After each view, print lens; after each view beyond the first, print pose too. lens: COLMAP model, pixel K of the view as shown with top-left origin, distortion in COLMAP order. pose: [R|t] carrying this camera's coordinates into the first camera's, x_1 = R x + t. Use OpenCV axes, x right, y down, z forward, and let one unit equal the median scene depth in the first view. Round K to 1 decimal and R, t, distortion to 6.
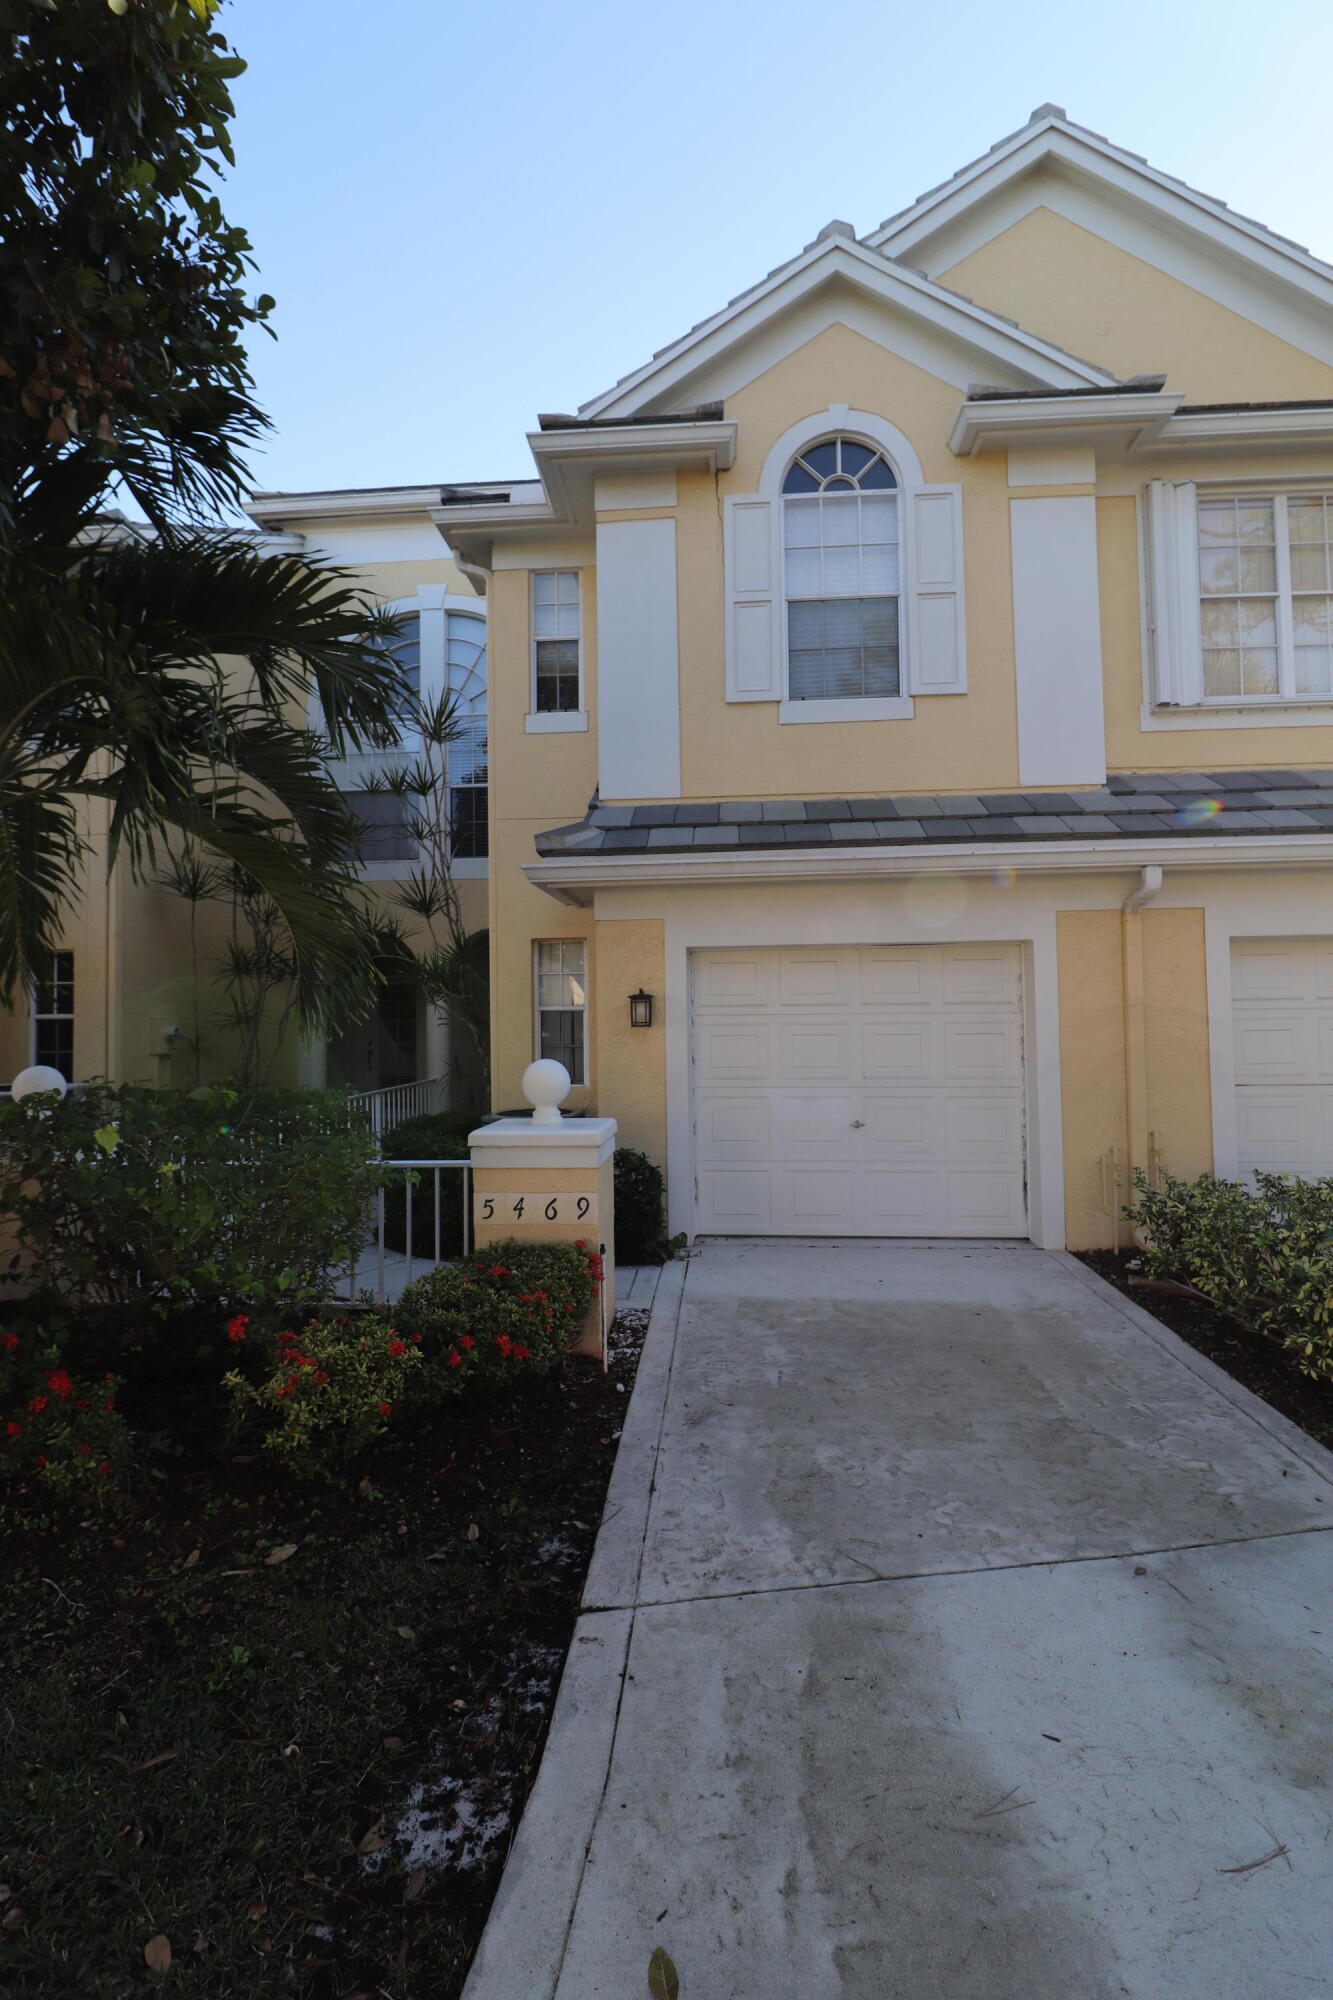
lens RADIAL K [[936.9, 0, 665.4], [0, 936.9, 1001.0], [0, 0, 1]] dist [-0.005767, -0.008562]
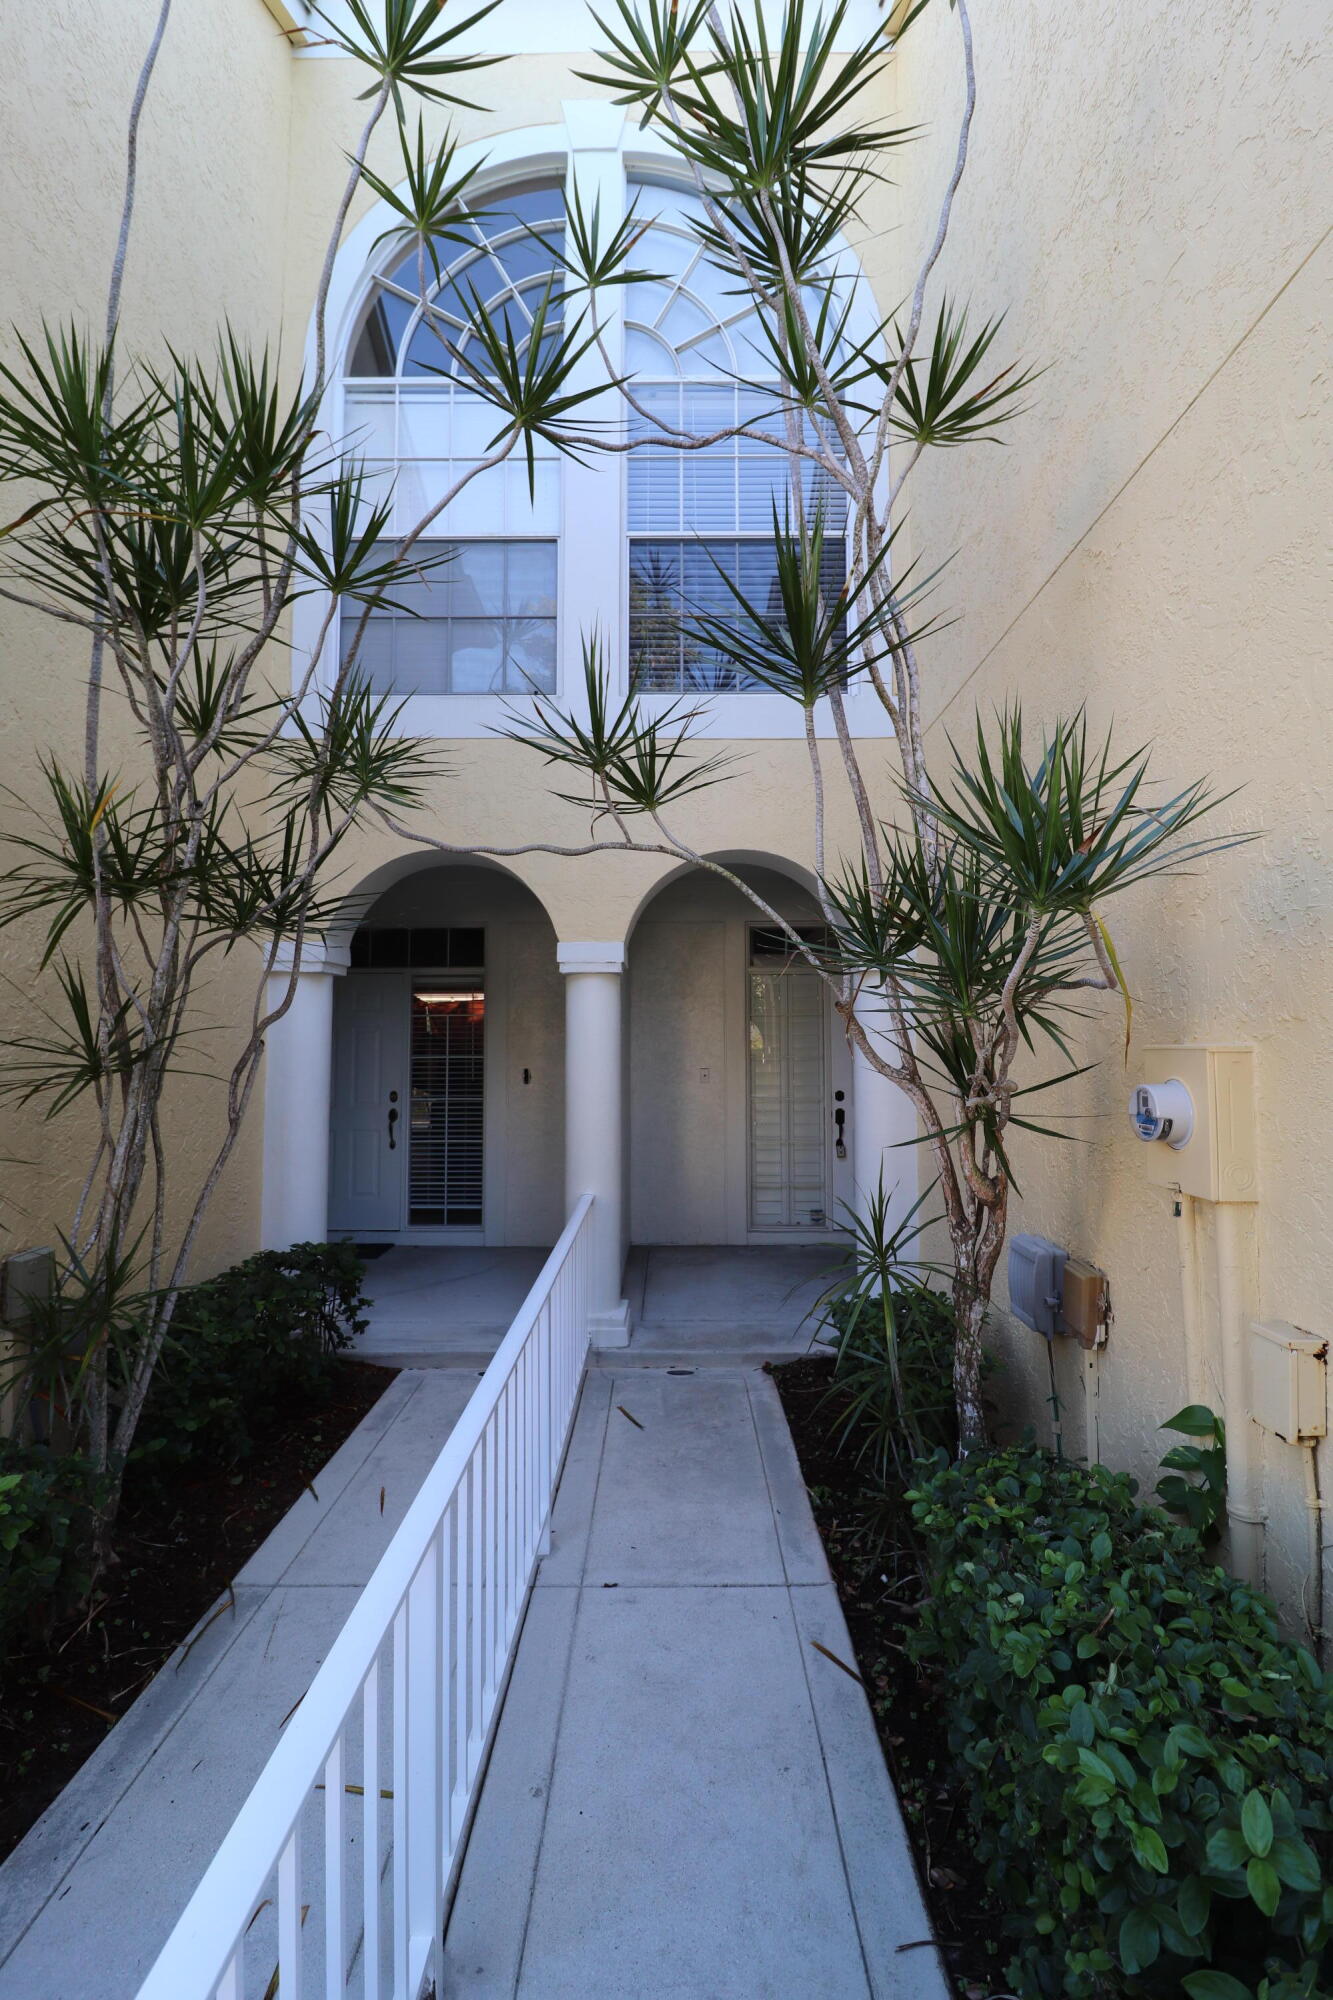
lens RADIAL K [[936.9, 0, 669.2], [0, 936.9, 993.6], [0, 0, 1]] dist [-0.005767, -0.008562]
pose [[0.996099, 0.015451, 0.086876, -0.306565], [-0.012700, 0.999403, -0.032128, 0.006043], [-0.087321, 0.030899, 0.995701, 0.702014]]
